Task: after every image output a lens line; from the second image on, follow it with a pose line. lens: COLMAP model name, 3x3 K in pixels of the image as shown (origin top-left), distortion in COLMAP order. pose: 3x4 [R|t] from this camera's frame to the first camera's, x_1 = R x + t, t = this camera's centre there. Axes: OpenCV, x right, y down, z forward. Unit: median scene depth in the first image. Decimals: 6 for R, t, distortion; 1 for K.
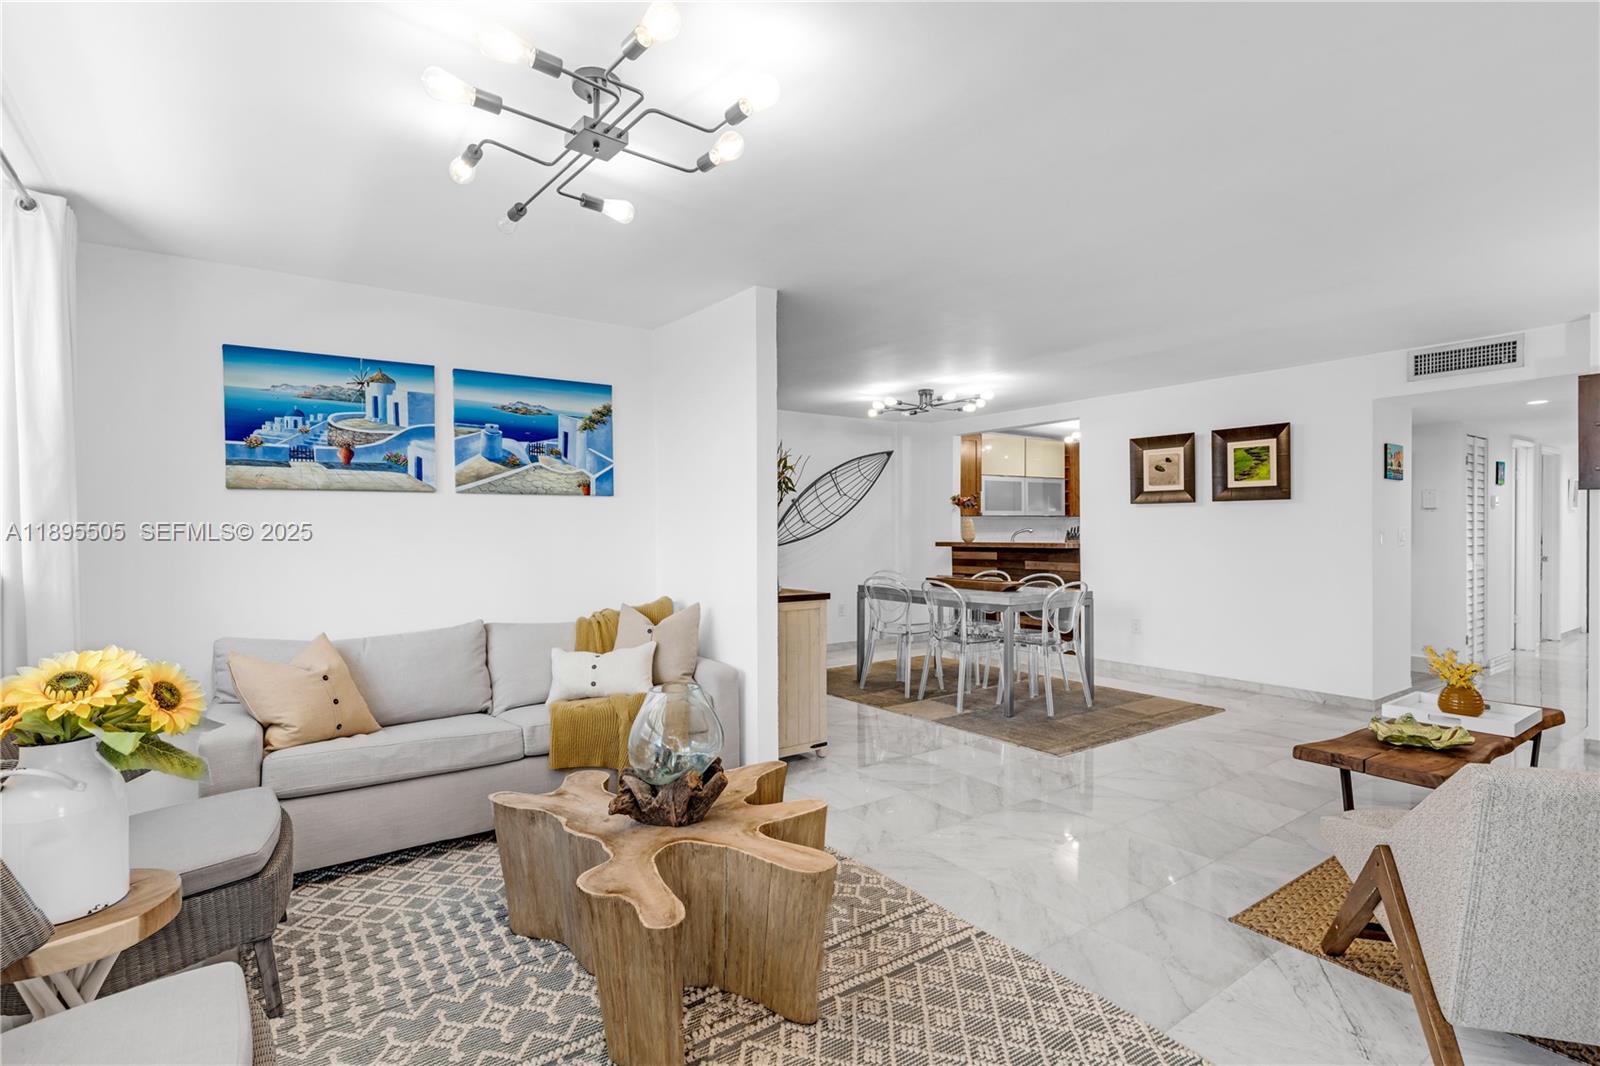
lens RADIAL K [[784.0, 0, 800.0], [0, 784.0, 533.0], [0, 0, 1]] dist [0.009046, -0.000141]
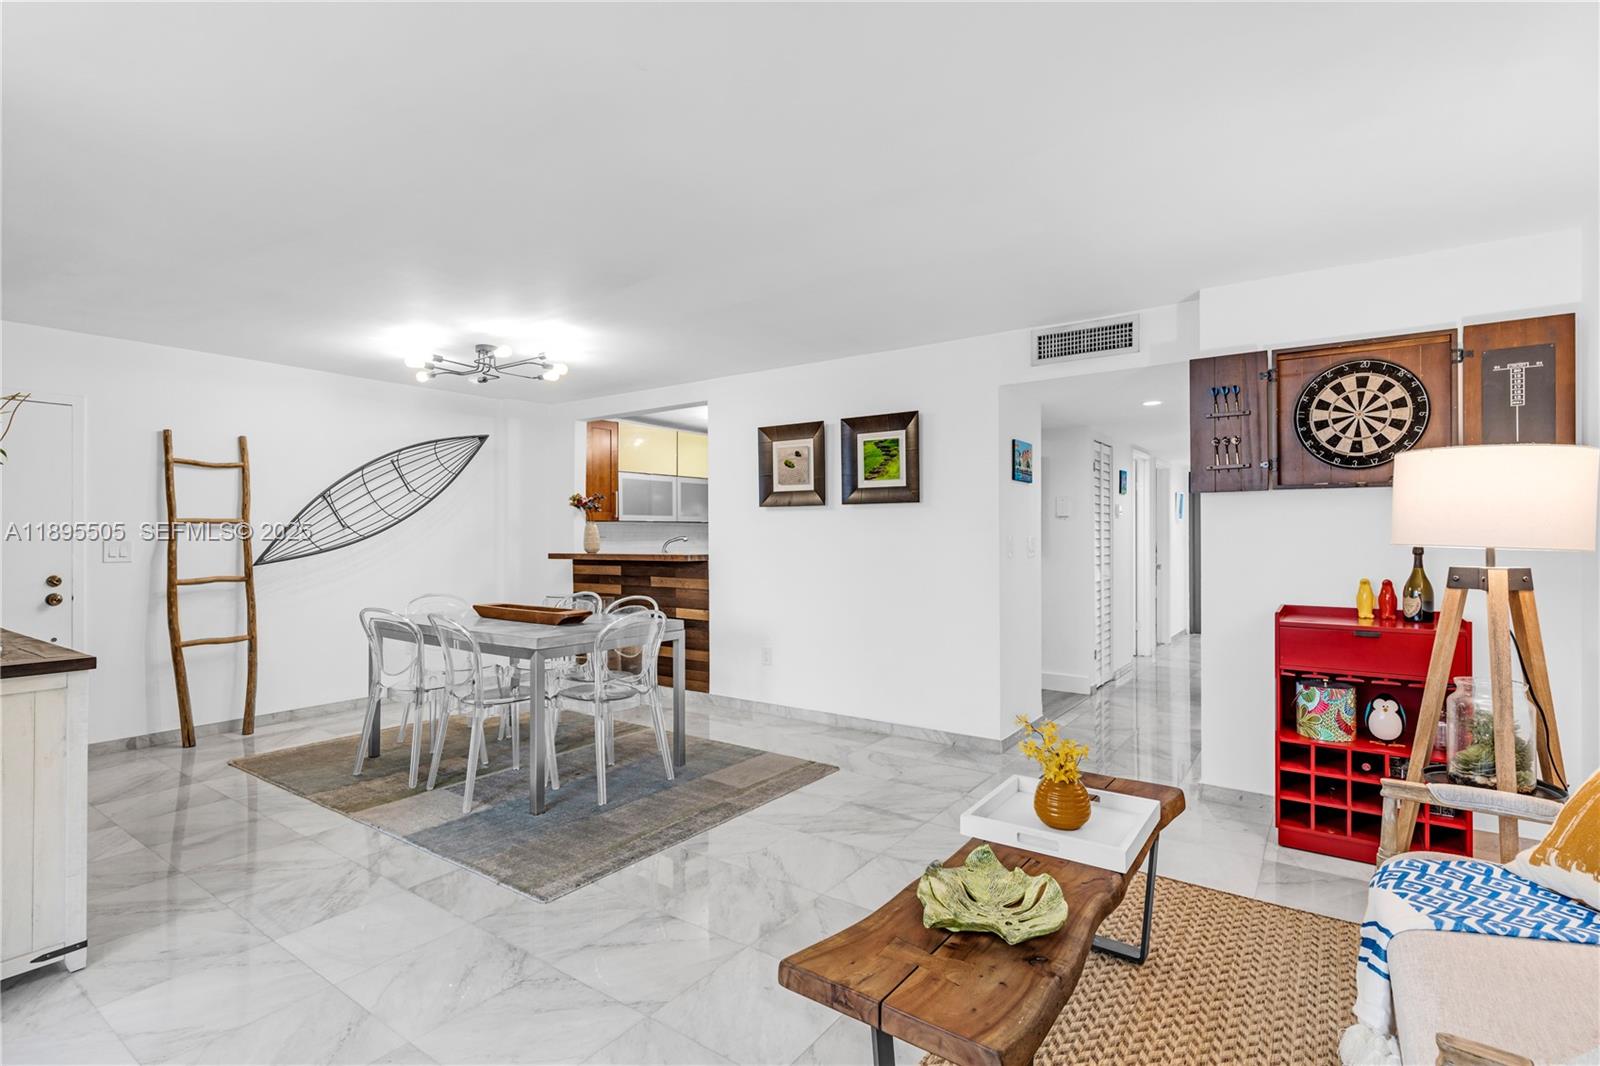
lens RADIAL K [[770.2, 0, 809.2], [0, 770.2, 528.2], [0, 0, 1]] dist [0.002635, 0.000154]
pose [[0.945629, 0.006124, 0.325190, 0.224397], [-0.000518, 0.999850, -0.017325, -0.001076], [-0.325247, 0.016214, 0.945490, 0.240272]]
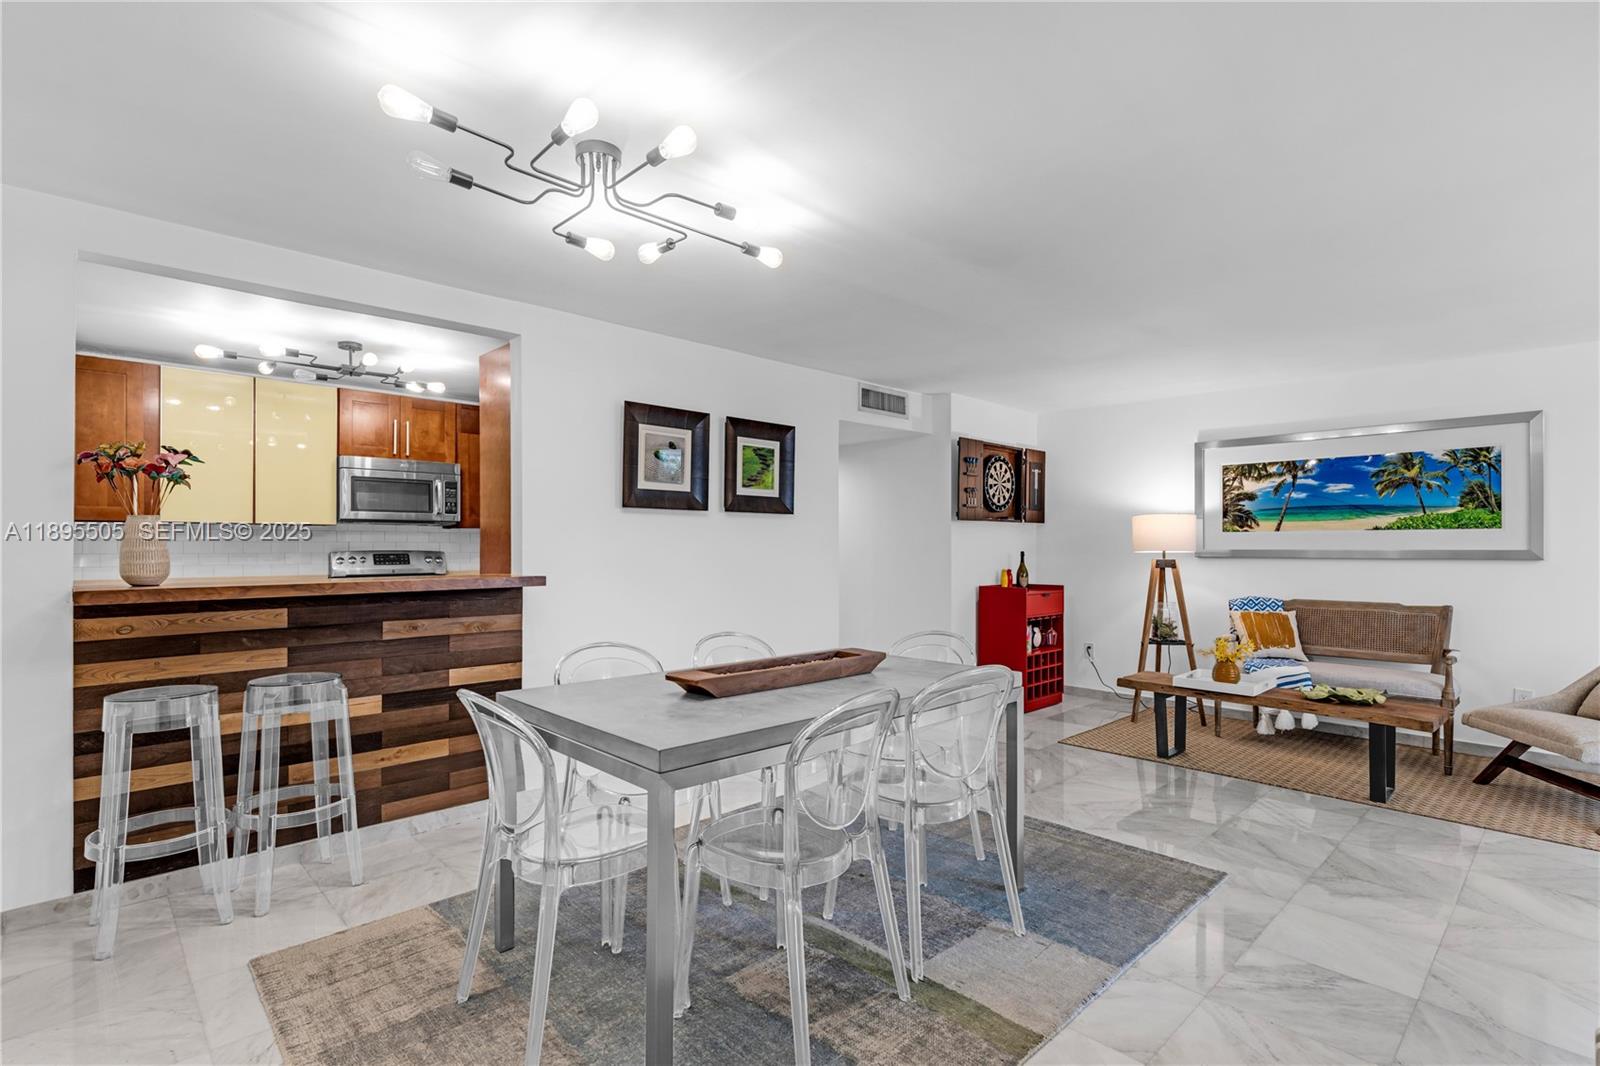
lens RADIAL K [[784.0, 0, 800.0], [0, 784.0, 533.0], [0, 0, 1]] dist [0.009046, -0.000141]
pose [[-0.157325, 0.011552, 0.987479, -0.218464], [-0.001148, 0.999929, -0.011880, -0.010688], [-0.987546, -0.003002, -0.157300, 1.029310]]
